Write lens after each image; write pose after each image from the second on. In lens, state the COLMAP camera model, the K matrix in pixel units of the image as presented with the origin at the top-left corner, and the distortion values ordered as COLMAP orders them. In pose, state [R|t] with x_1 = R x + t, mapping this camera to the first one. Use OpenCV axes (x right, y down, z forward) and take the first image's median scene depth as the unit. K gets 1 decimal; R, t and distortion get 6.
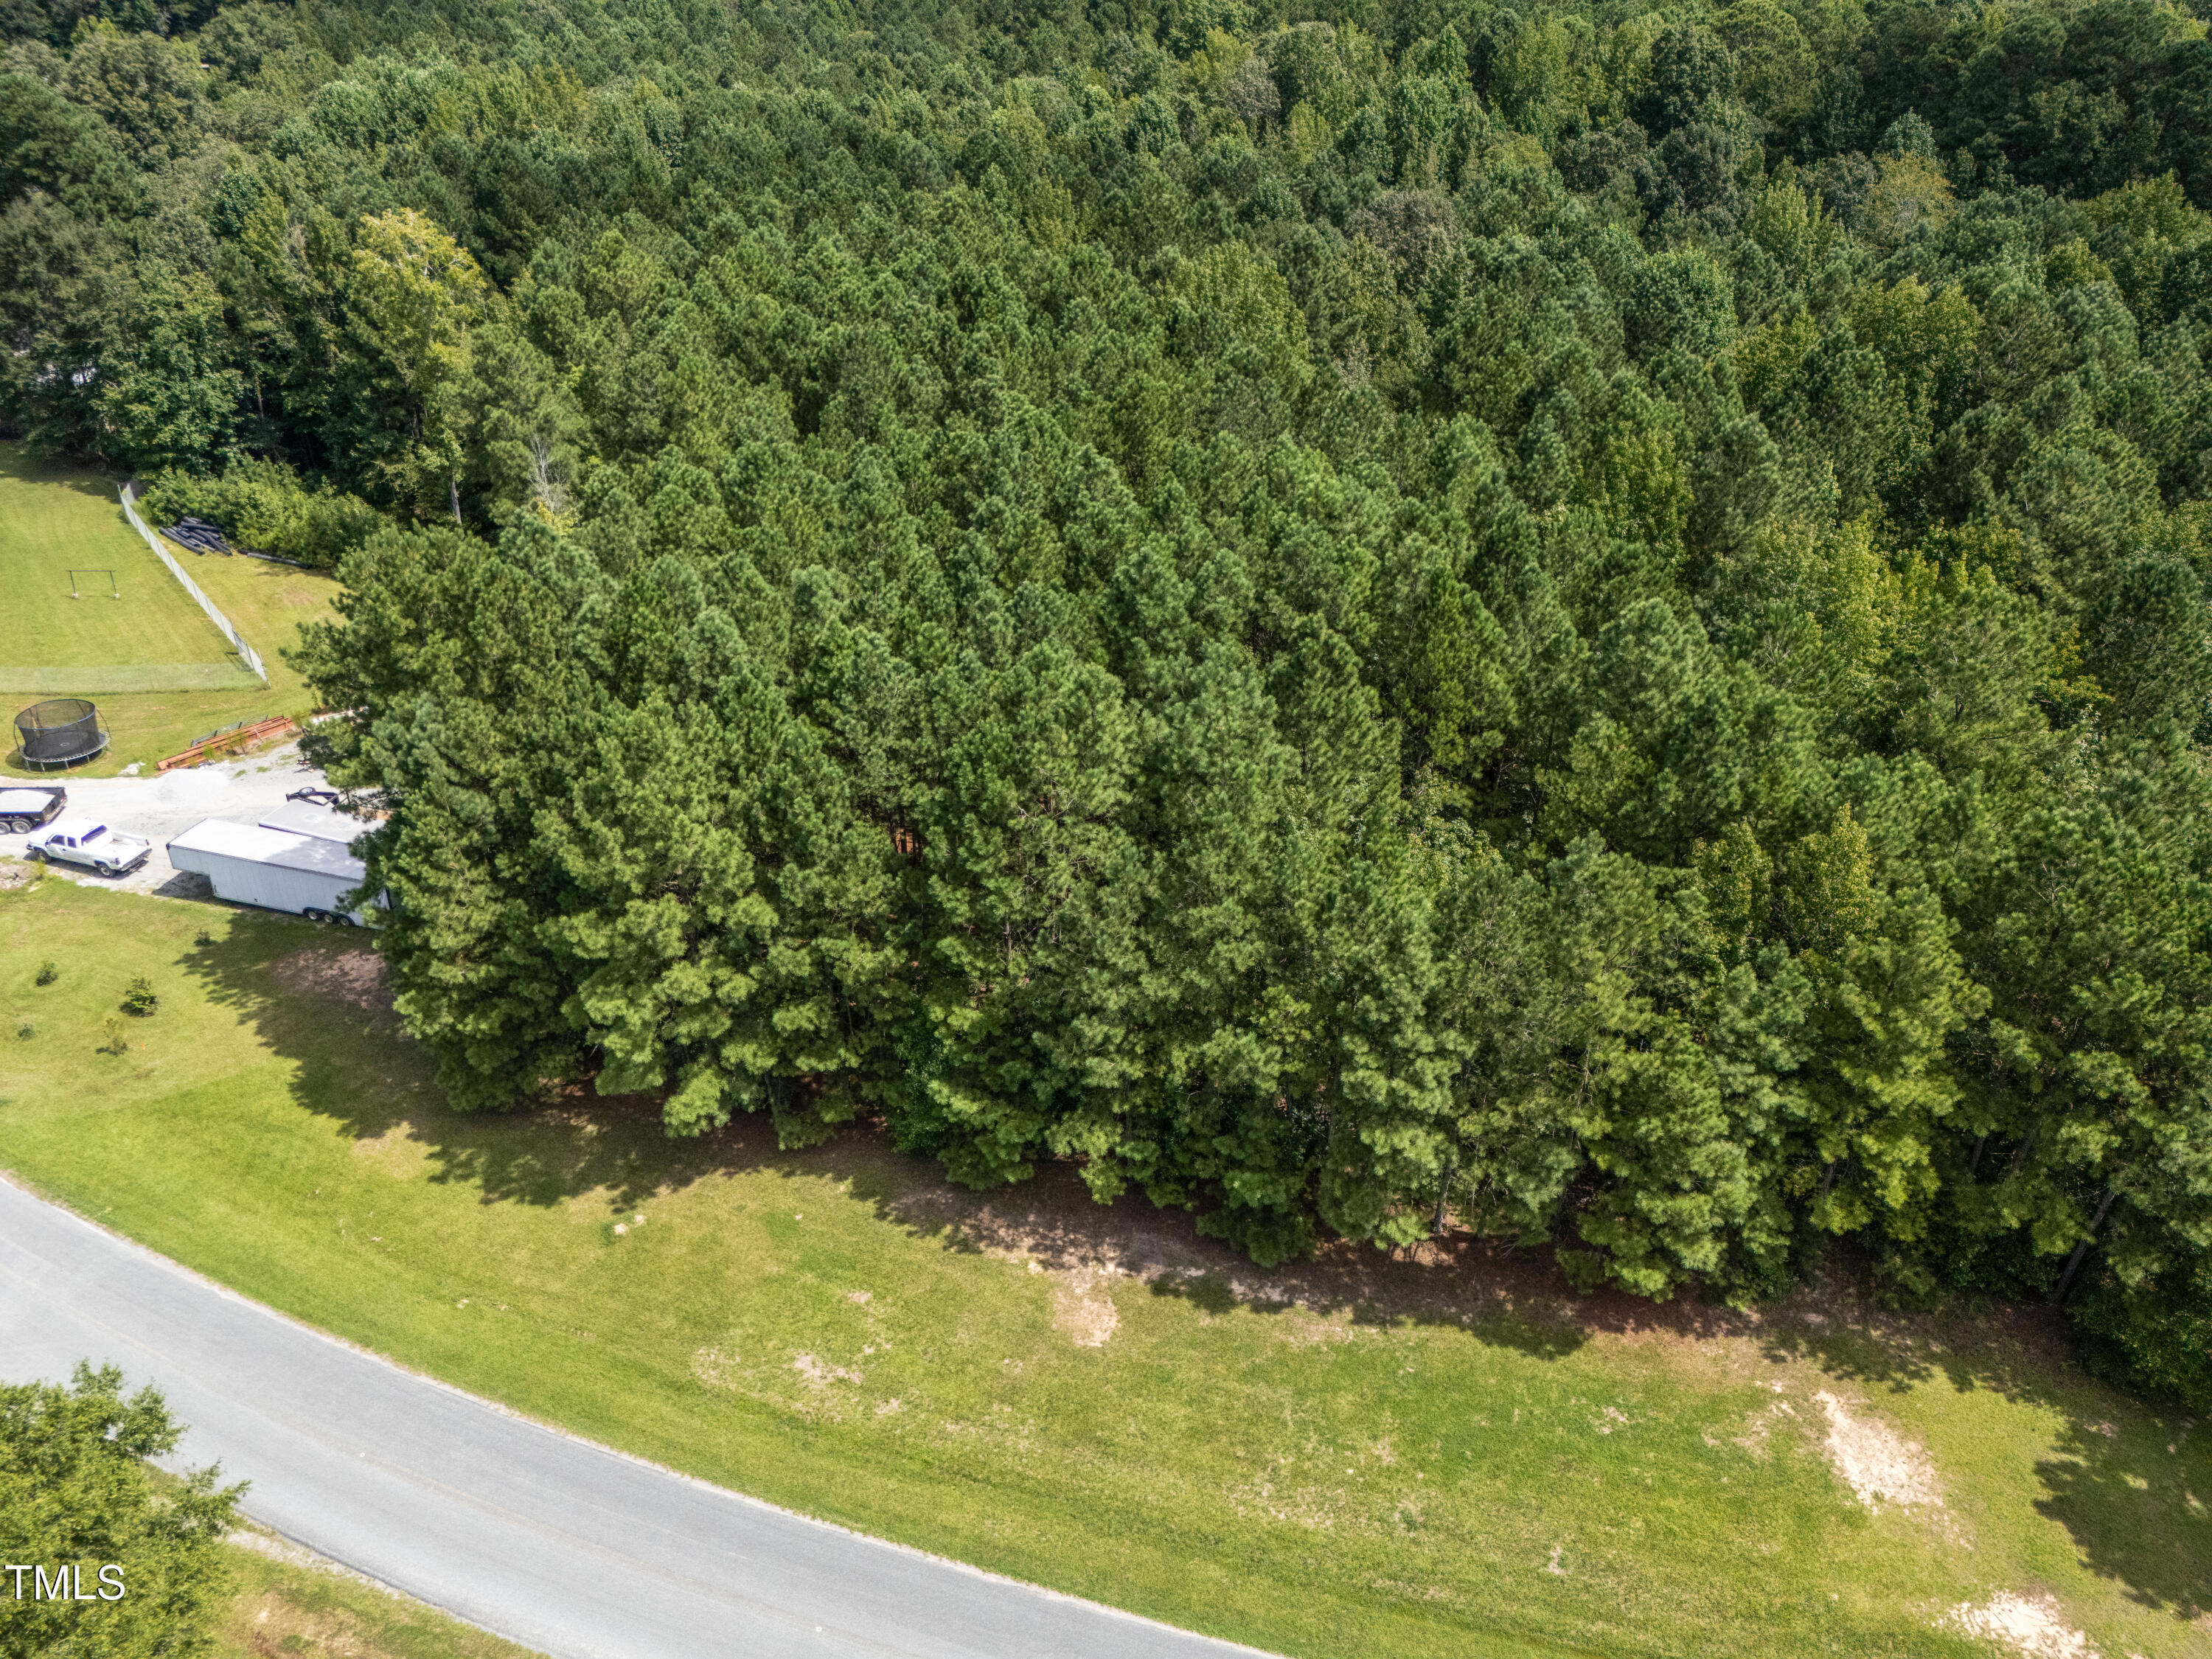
lens RADIAL K [[1607.6, 0, 1116.8], [0, 1607.6, 840.9], [0, 0, 1]] dist [0.051970, -0.035035]
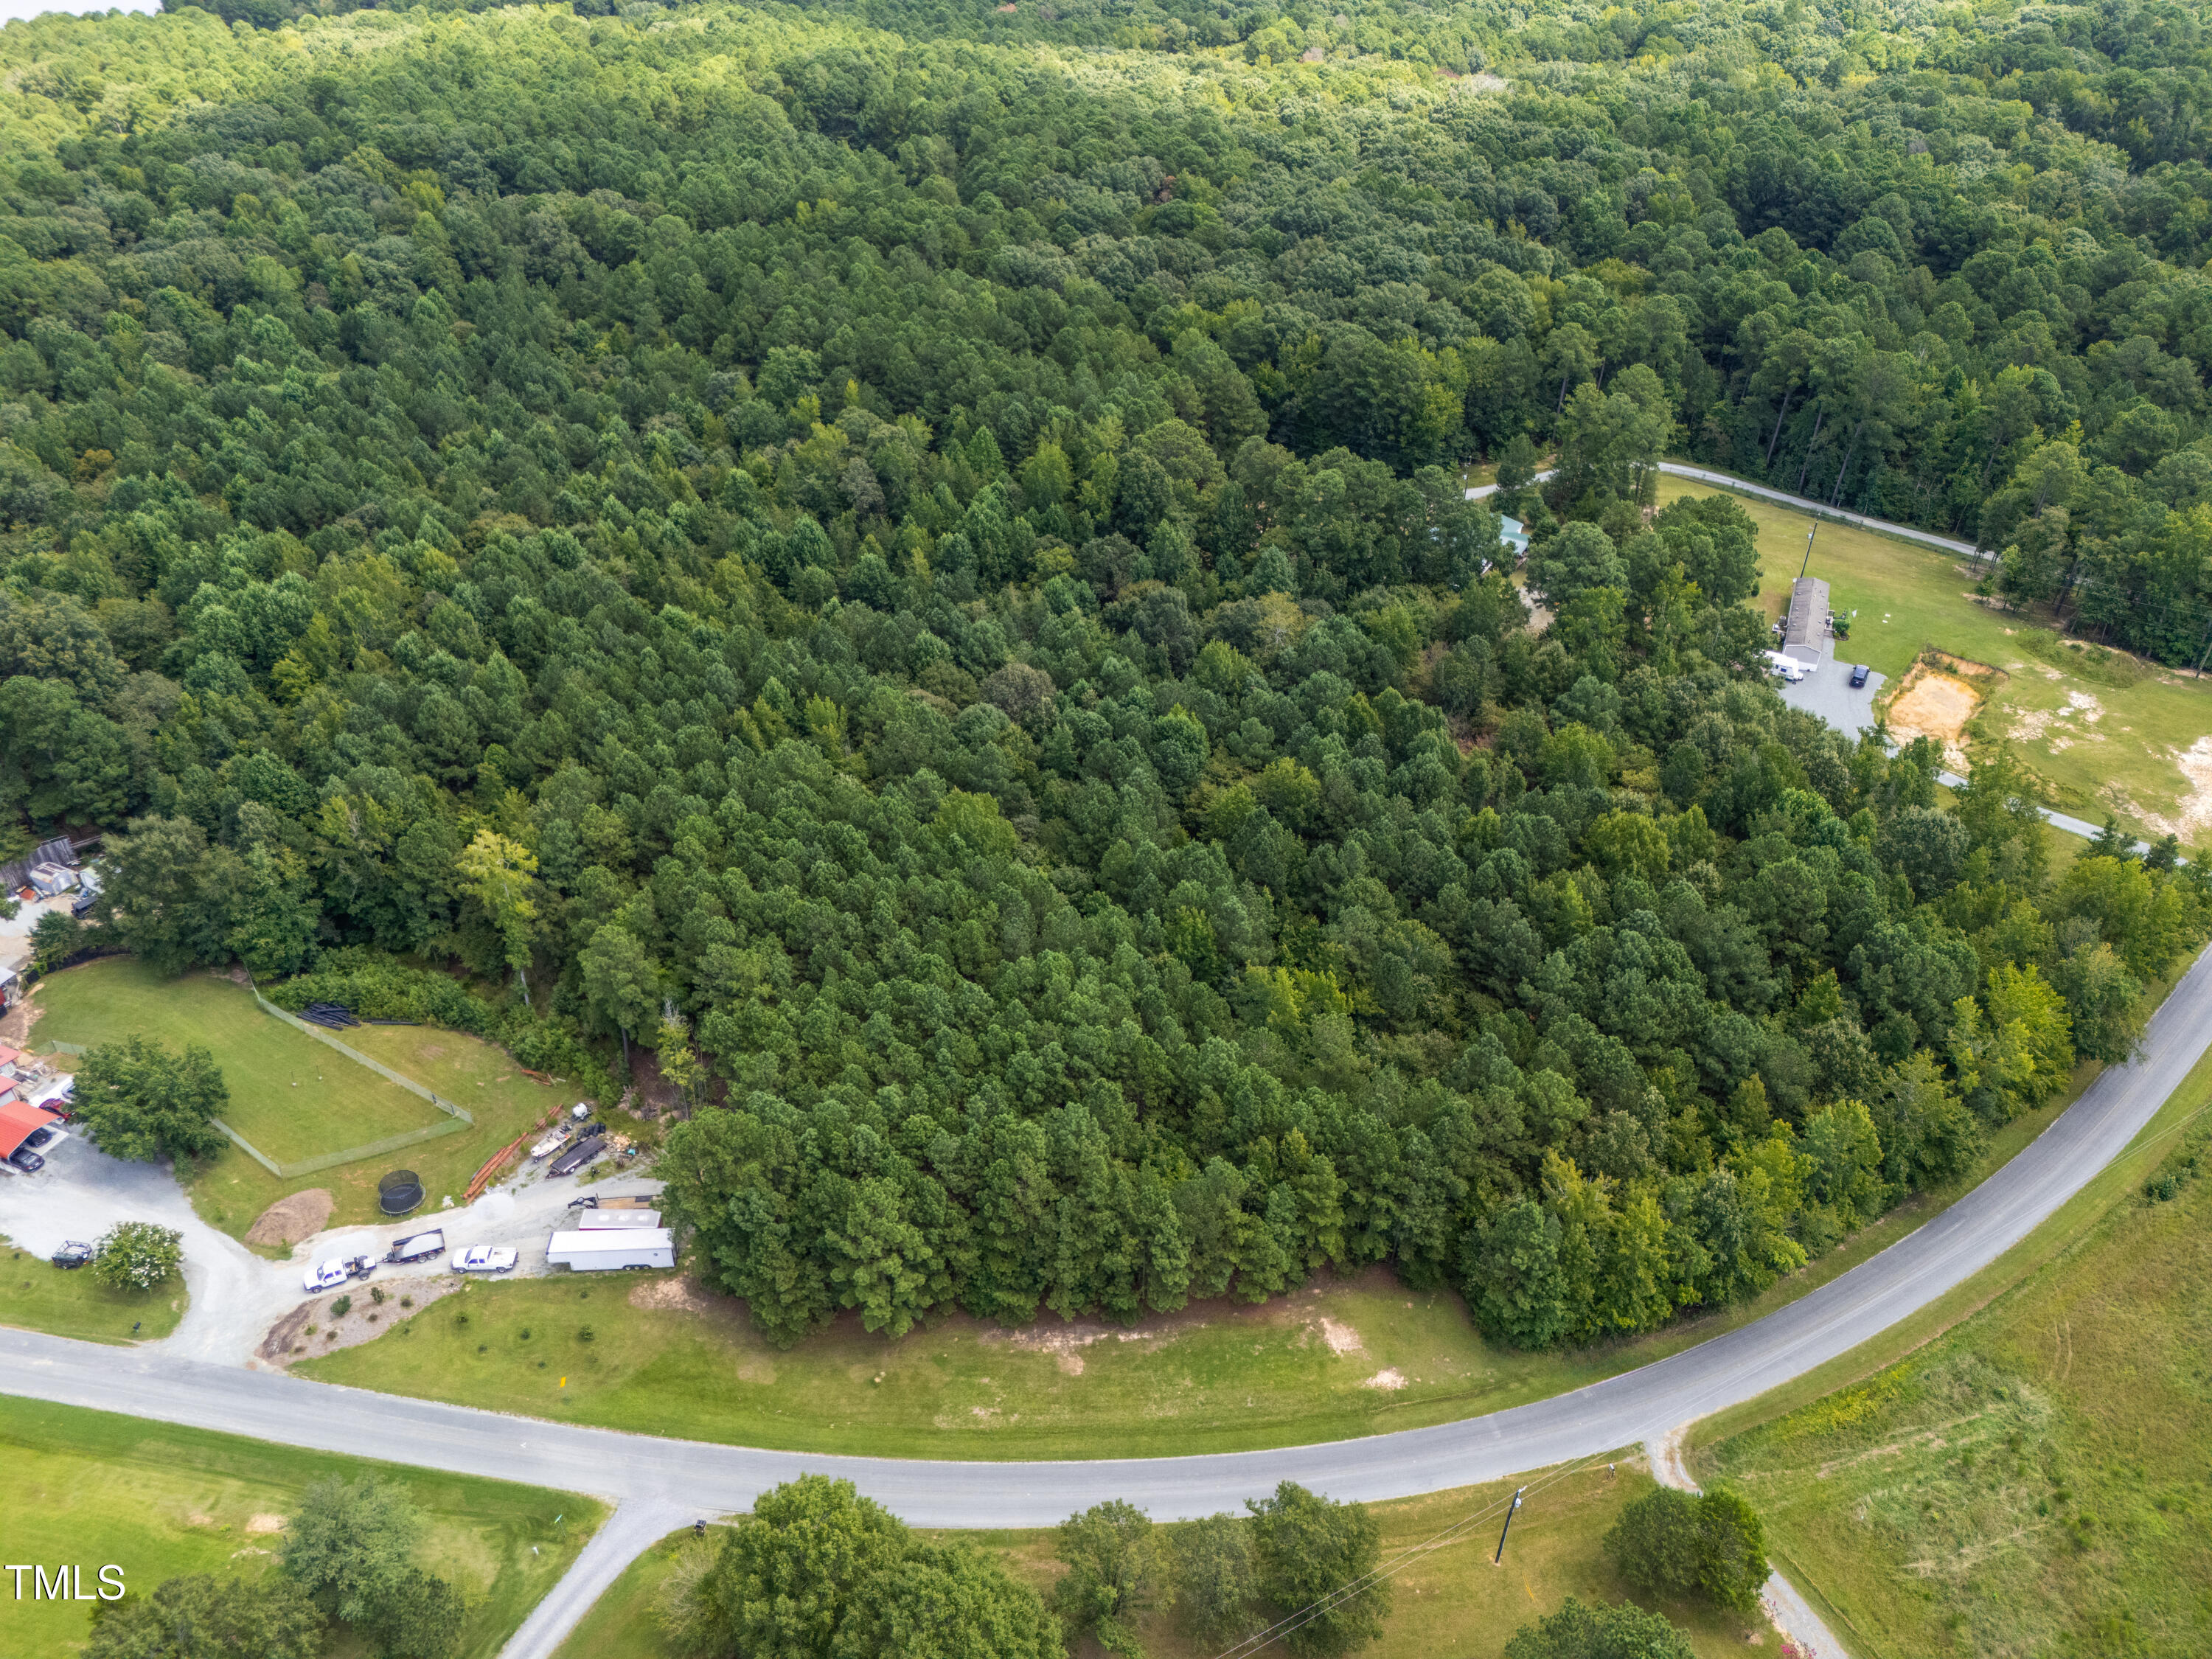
lens RADIAL K [[1607.6, 0, 1100.7], [0, 1607.6, 828.4], [0, 0, 1]] dist [0.051970, -0.035035]
pose [[0.945126, -0.190340, 0.265532, -0.551538], [0.174397, 0.981204, 0.082608, -0.845810], [-0.276264, -0.031767, 0.960557, -1.672112]]
